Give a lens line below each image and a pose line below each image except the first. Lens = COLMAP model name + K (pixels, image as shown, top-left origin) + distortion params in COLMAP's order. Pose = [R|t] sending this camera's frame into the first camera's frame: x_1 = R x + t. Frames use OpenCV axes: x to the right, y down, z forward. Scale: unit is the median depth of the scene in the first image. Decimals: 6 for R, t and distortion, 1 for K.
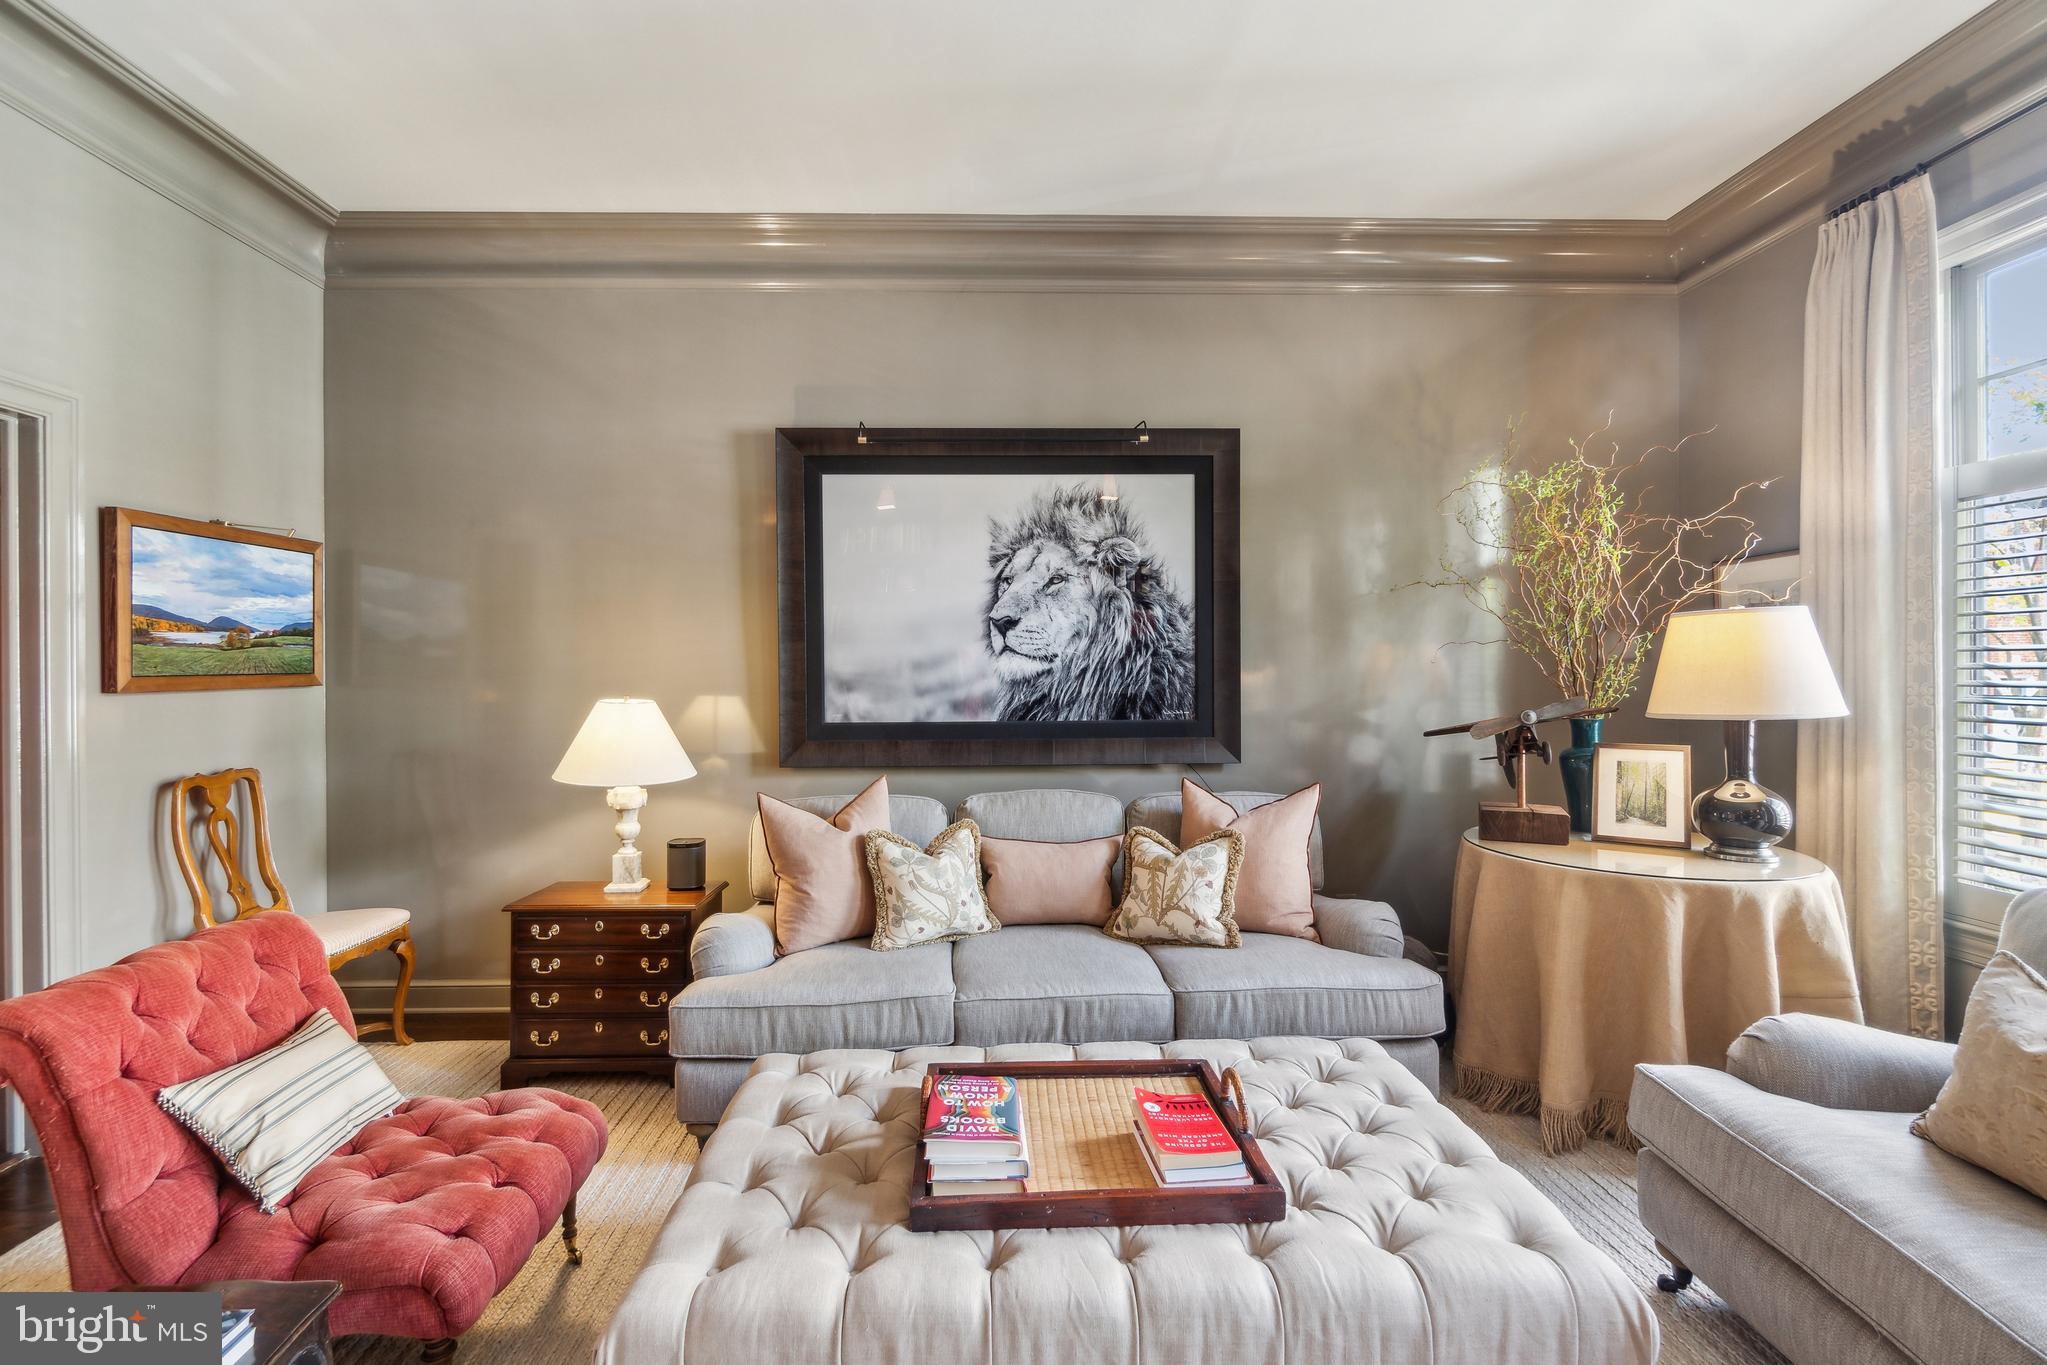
lens RADIAL K [[894.6, 0, 1014.9], [0, 894.6, 678.8], [0, 0, 1]] dist [-0.001935, 0.000569]
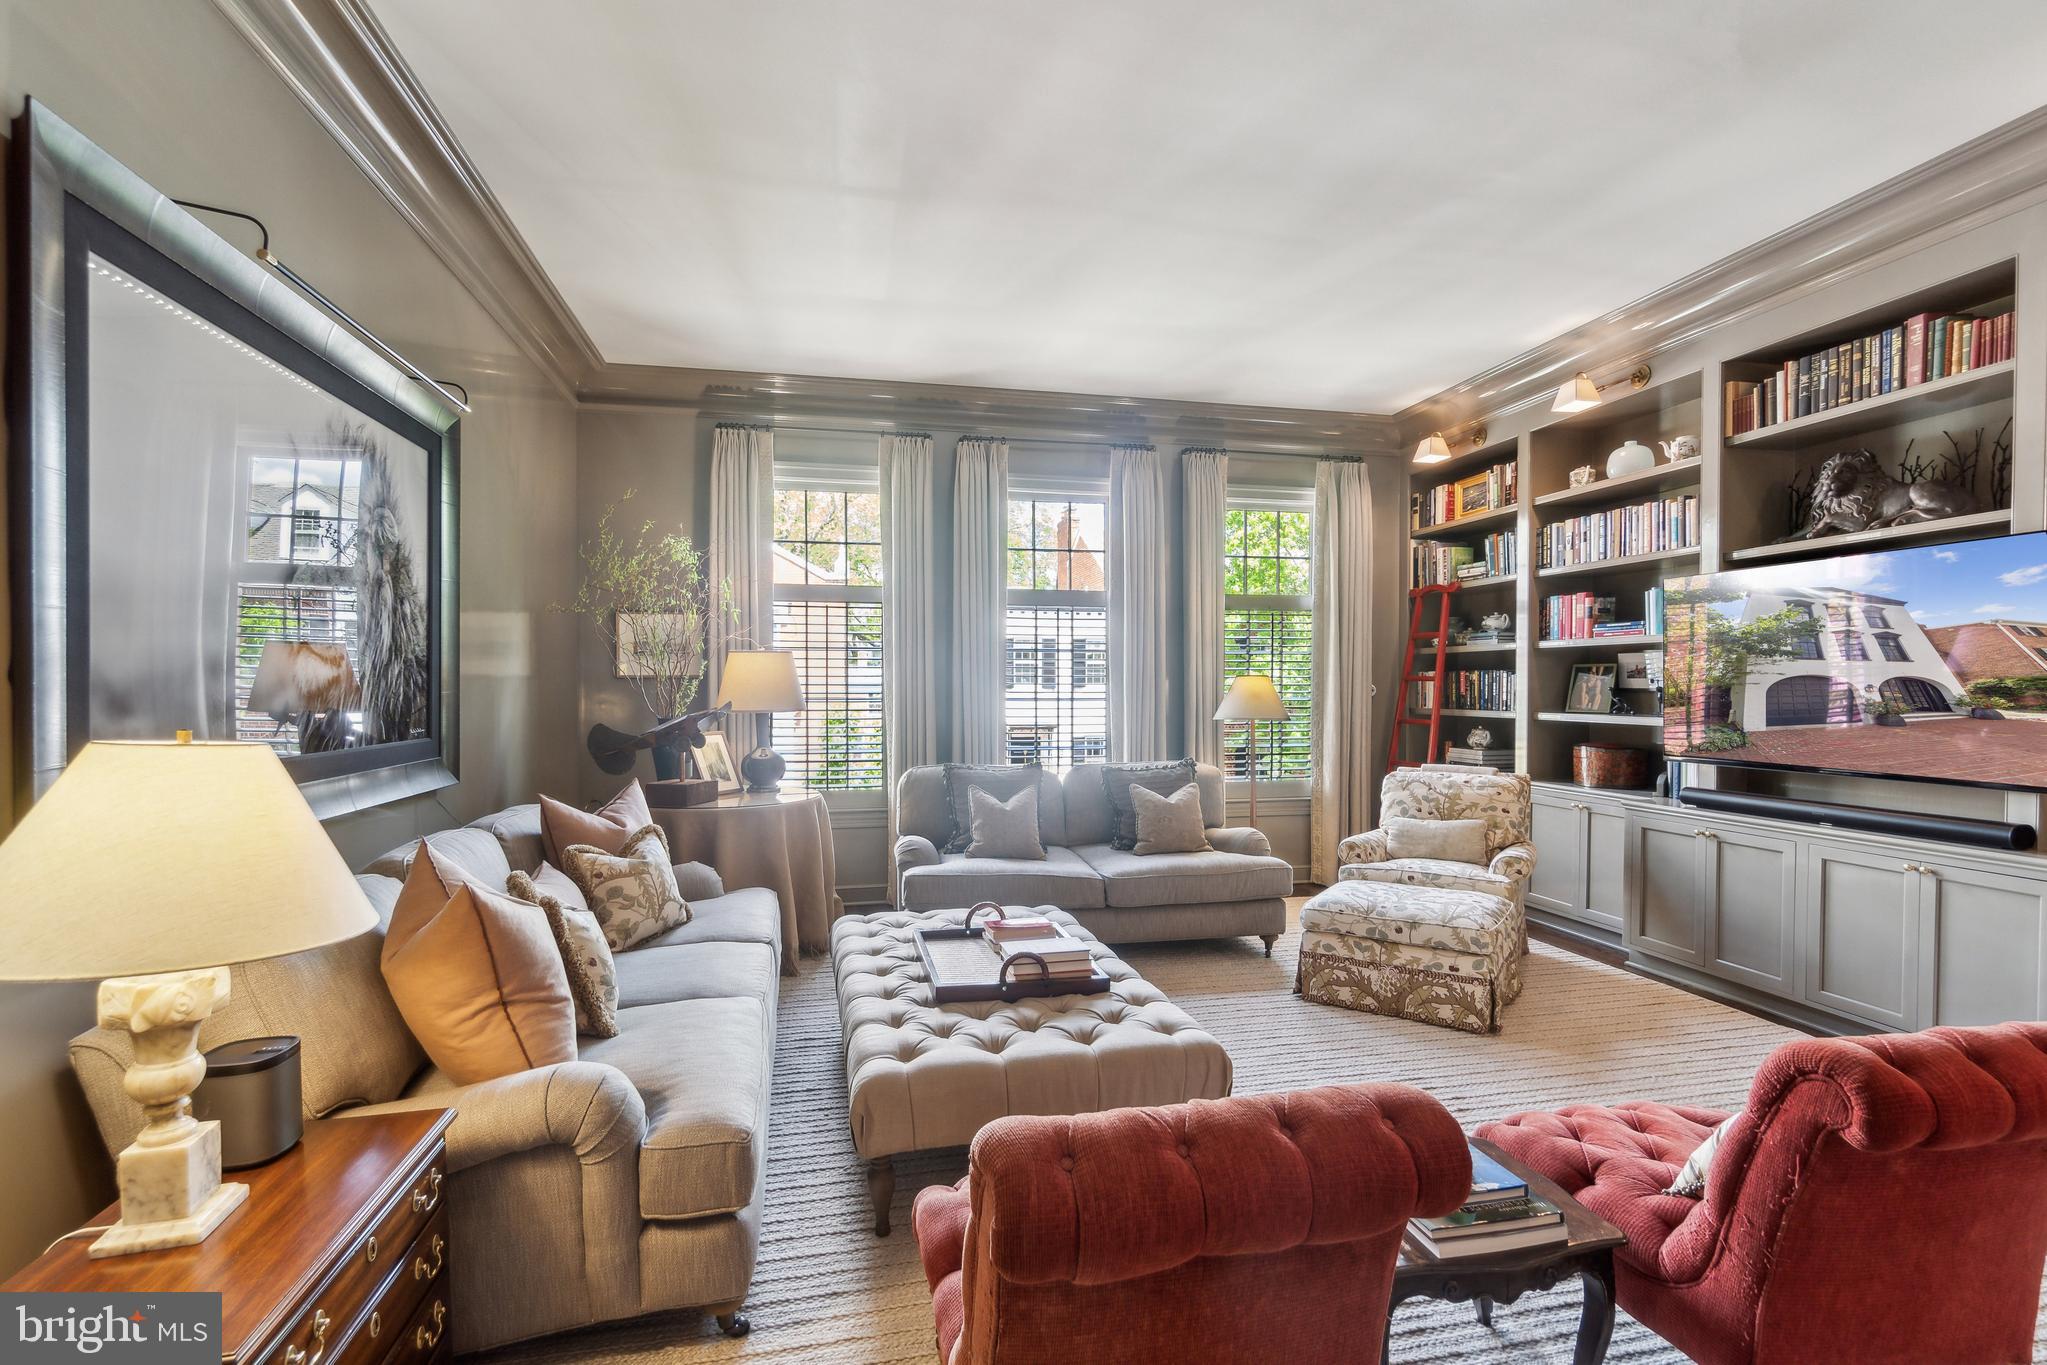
lens RADIAL K [[894.6, 0, 1013.9], [0, 894.6, 689.0], [0, 0, 1]] dist [-0.001935, 0.000569]
pose [[-0.175319, -0.002499, 0.984508, -0.743439], [0.004602, 0.999984, 0.003358, -0.001057], [-0.984501, 0.005119, -0.175305, 0.599856]]
